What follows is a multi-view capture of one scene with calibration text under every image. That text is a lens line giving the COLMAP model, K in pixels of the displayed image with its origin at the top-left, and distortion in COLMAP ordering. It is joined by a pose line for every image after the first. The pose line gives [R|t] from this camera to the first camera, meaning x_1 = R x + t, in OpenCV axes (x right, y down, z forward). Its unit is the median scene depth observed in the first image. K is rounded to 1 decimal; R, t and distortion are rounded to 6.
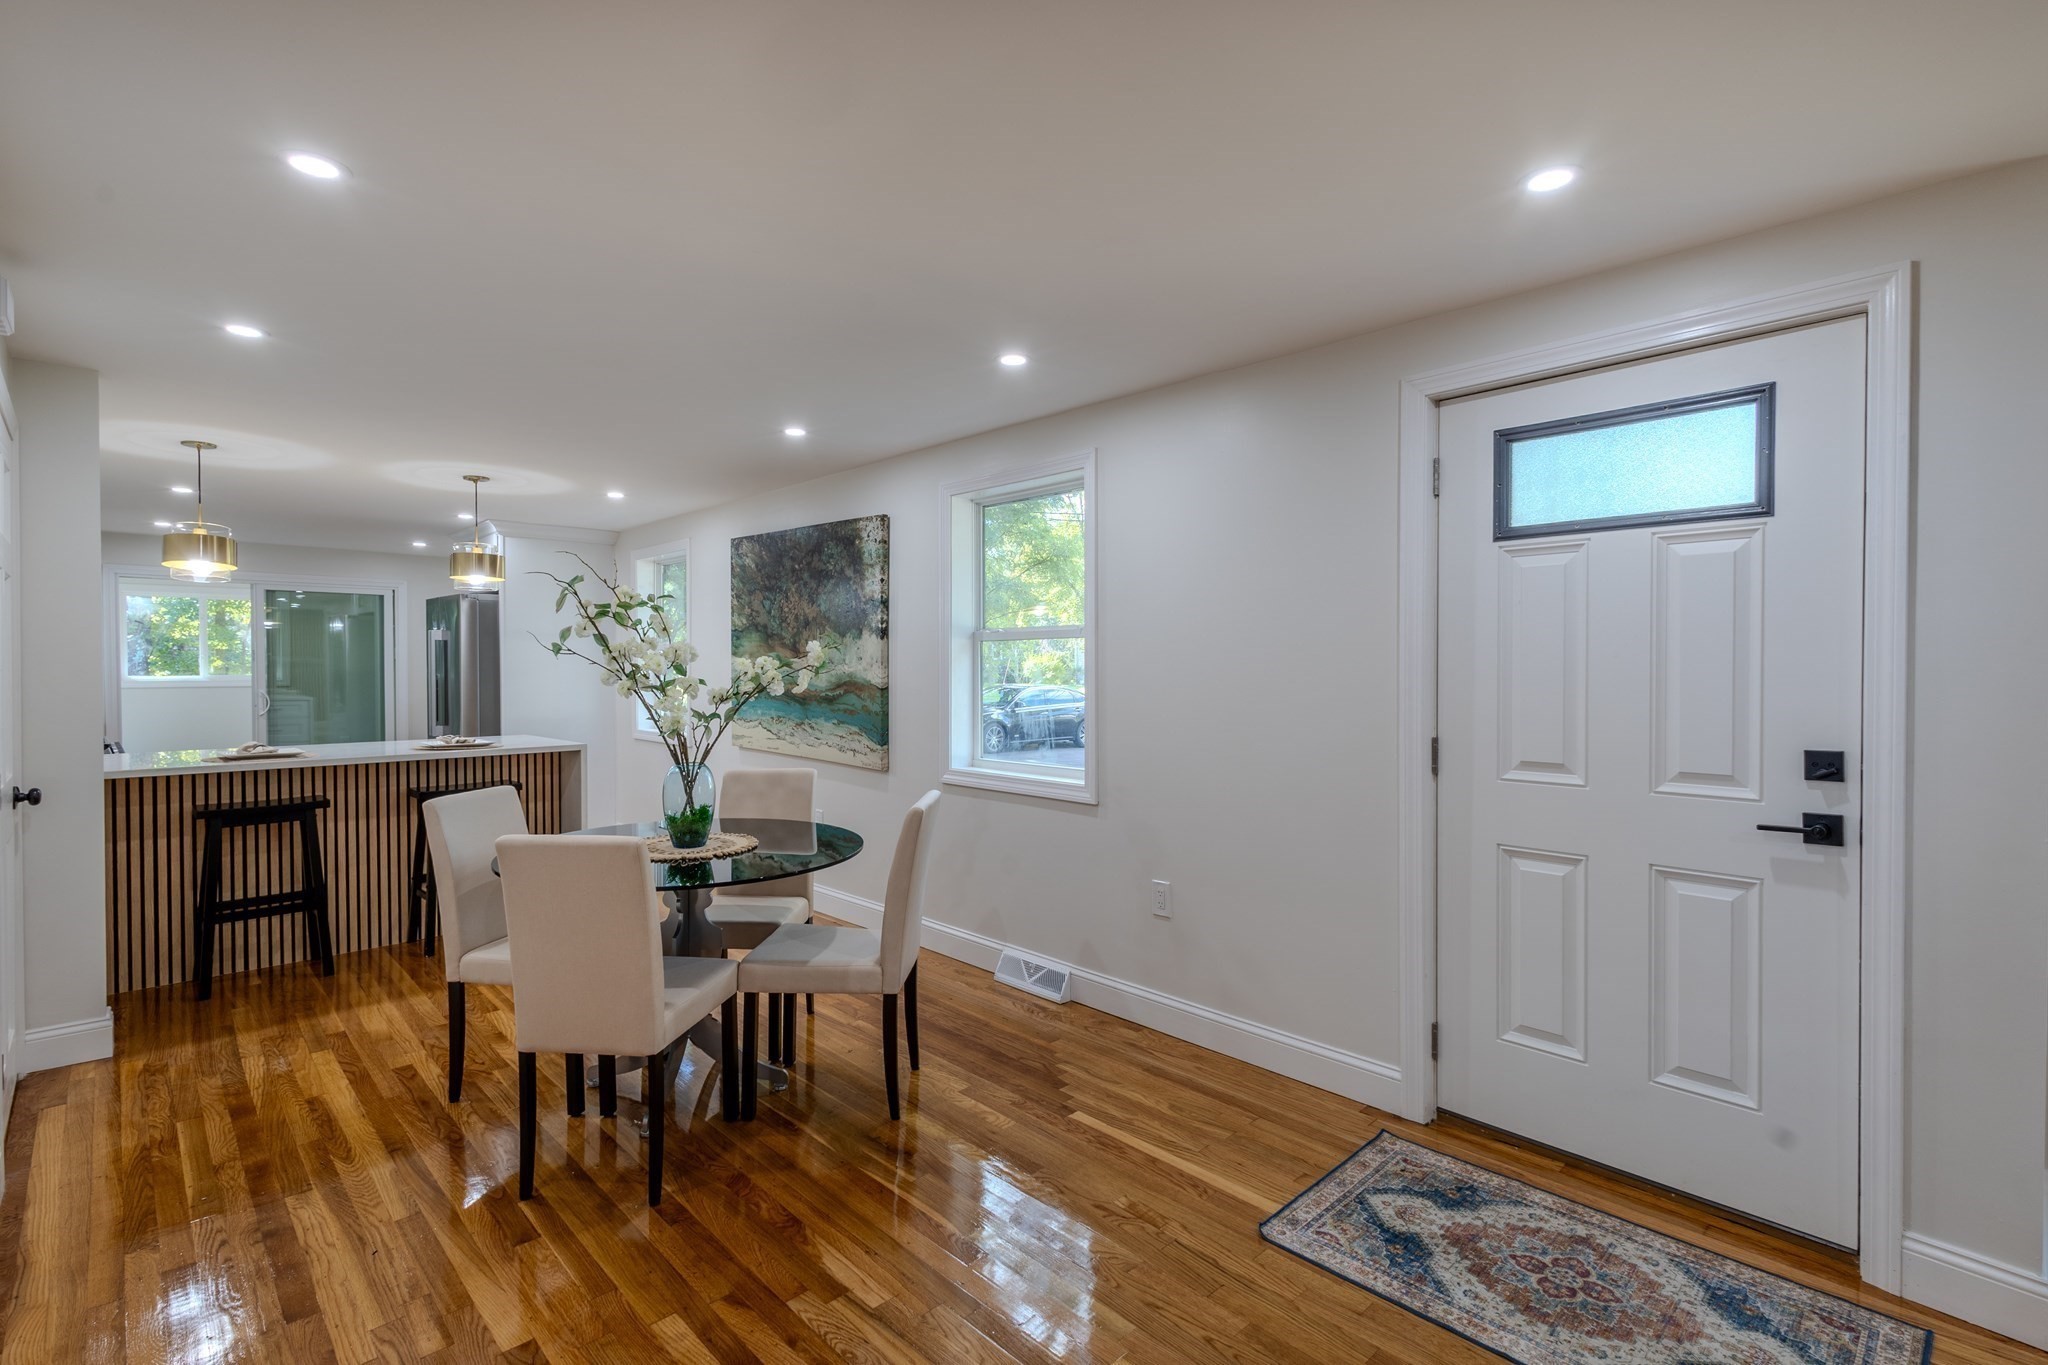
lens RADIAL K [[953.2, 0, 1024.1], [0, 953.2, 676.3], [0, 0, 1]] dist [0.004513, -0.000173]
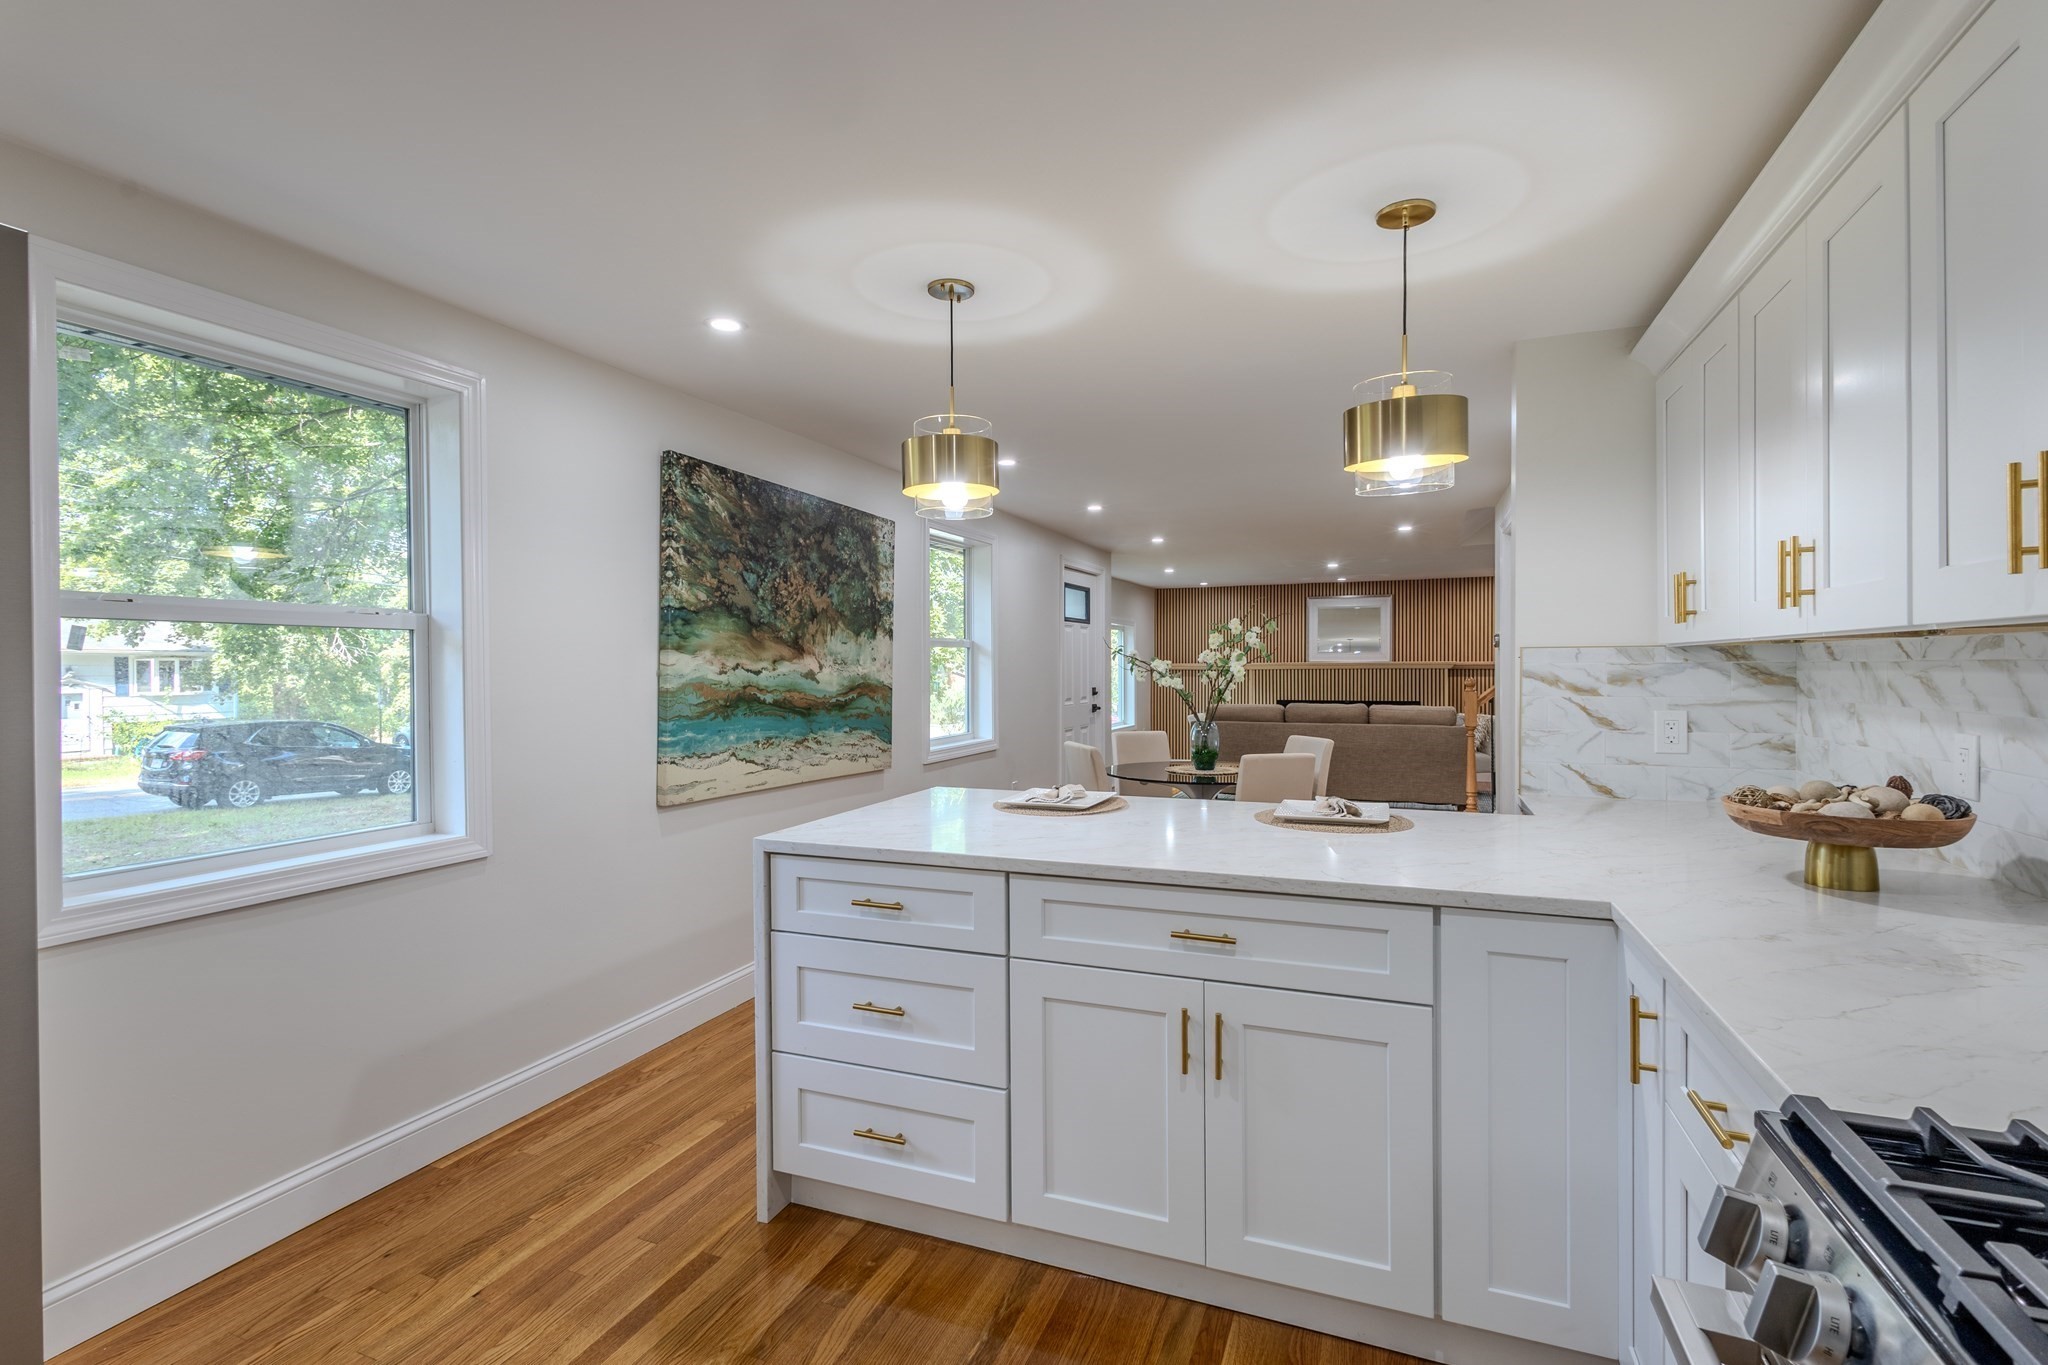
lens RADIAL K [[937.1, 0, 1047.2], [0, 937.1, 686.2], [0, 0, 1]] dist [-0.001456, -0.000294]
pose [[-0.429724, -0.020230, 0.902734, -1.283321], [0.013055, 0.999505, 0.028613, -0.018945], [-0.902866, 0.024081, -0.429247, 1.444736]]
